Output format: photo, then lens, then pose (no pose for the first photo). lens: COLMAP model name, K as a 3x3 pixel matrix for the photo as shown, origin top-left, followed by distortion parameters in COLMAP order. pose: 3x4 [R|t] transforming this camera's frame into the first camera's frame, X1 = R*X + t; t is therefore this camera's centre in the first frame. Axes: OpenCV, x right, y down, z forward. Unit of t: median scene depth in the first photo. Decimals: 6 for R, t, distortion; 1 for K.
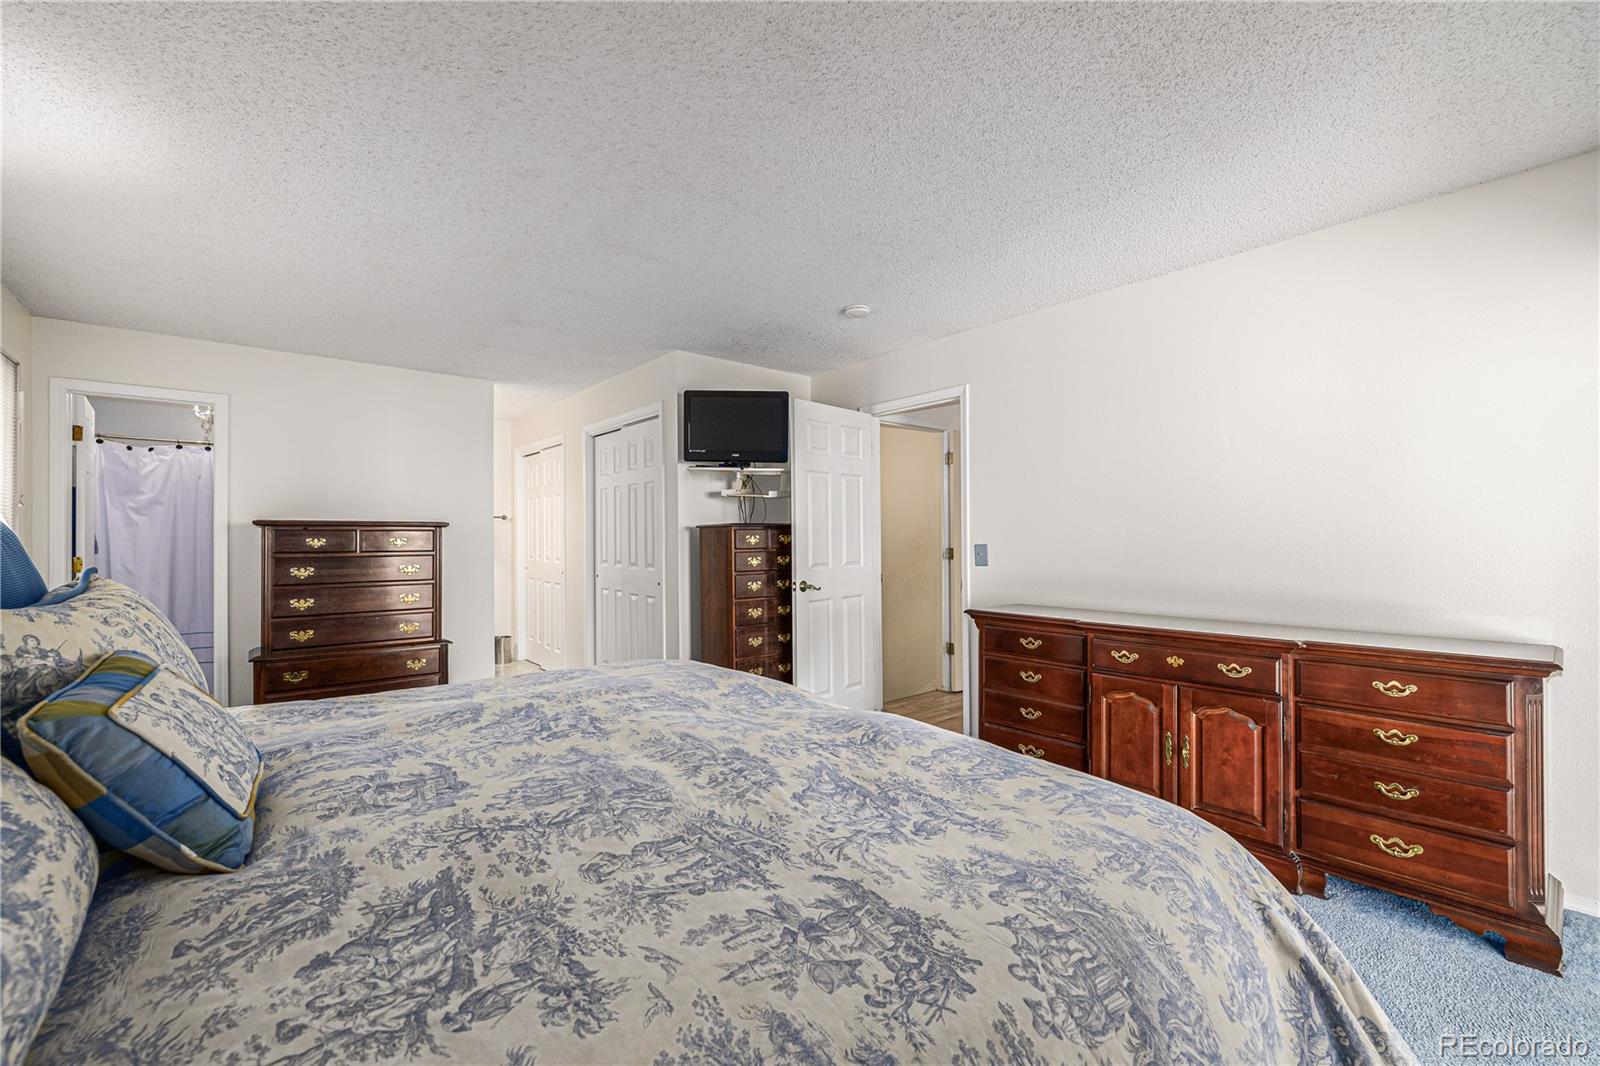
lens RADIAL K [[658.7, 0, 802.9], [0, 658.7, 537.3], [0, 0, 1]] dist [0.002412, -0.000163]
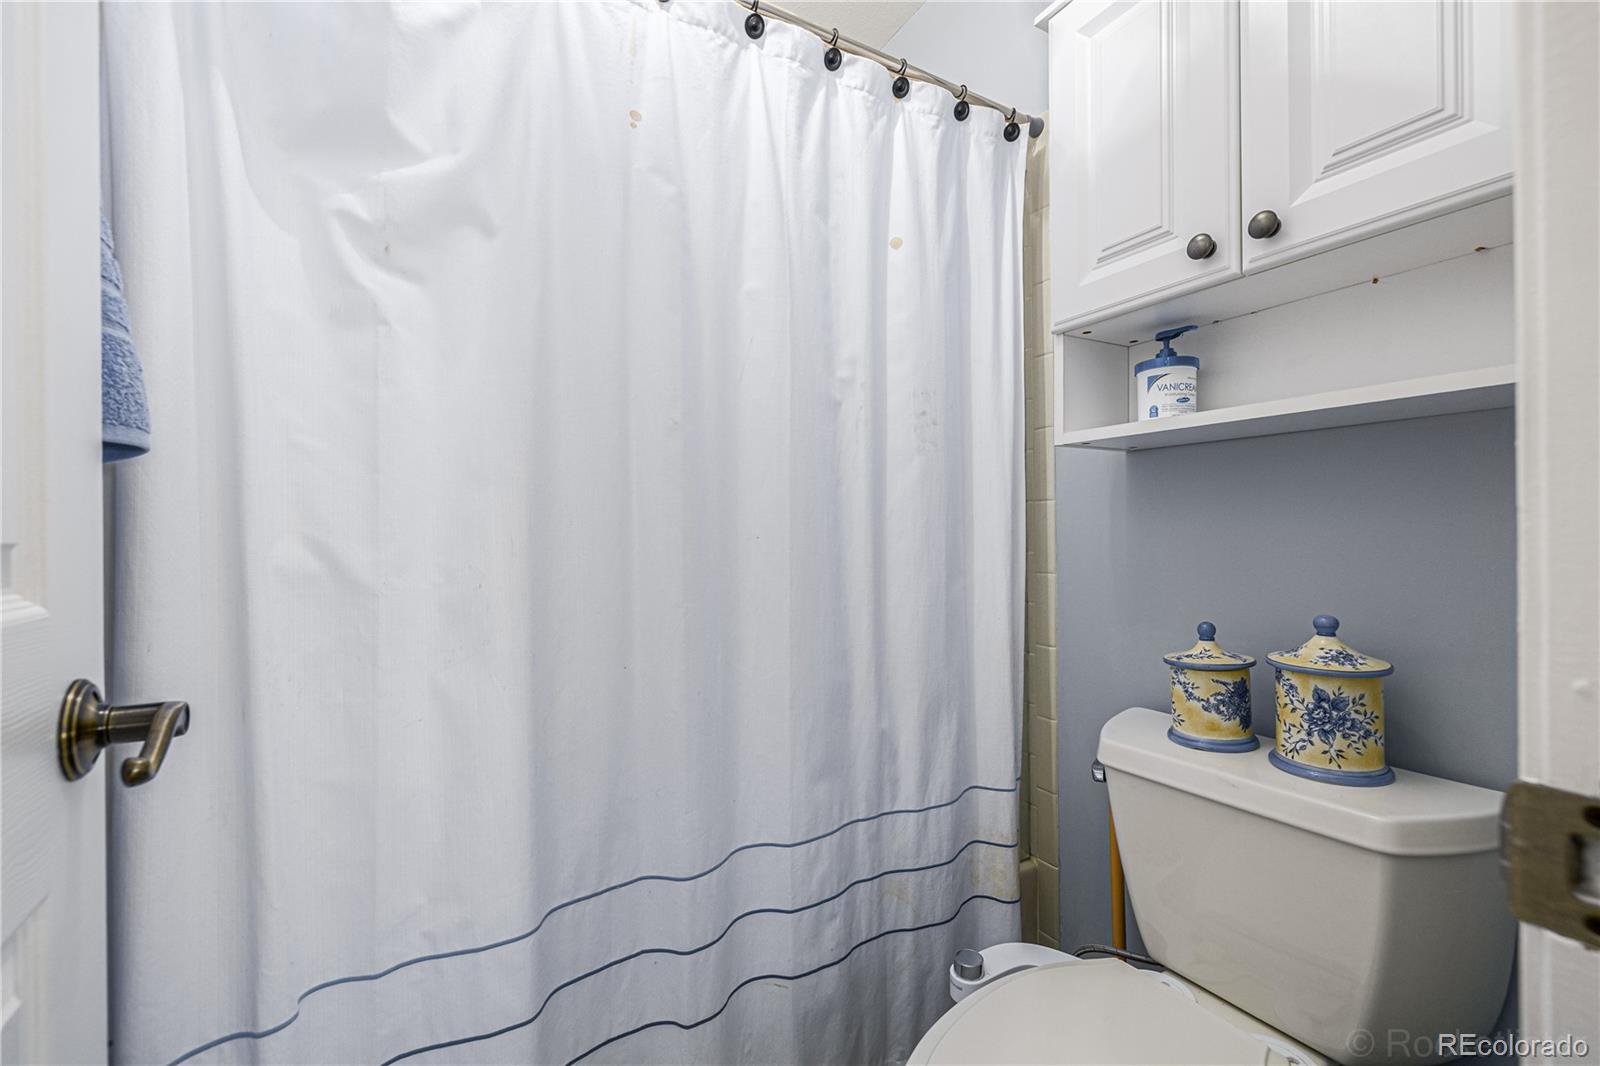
lens RADIAL K [[658.7, 0, 797.8], [0, 658.7, 530.3], [0, 0, 1]] dist [0.002412, -0.000163]
pose [[0.979185, -0.000276, -0.202967, -0.856707], [0.000887, 0.999995, 0.002915, 0.037398], [0.202966, -0.003035, 0.979181, 0.842976]]
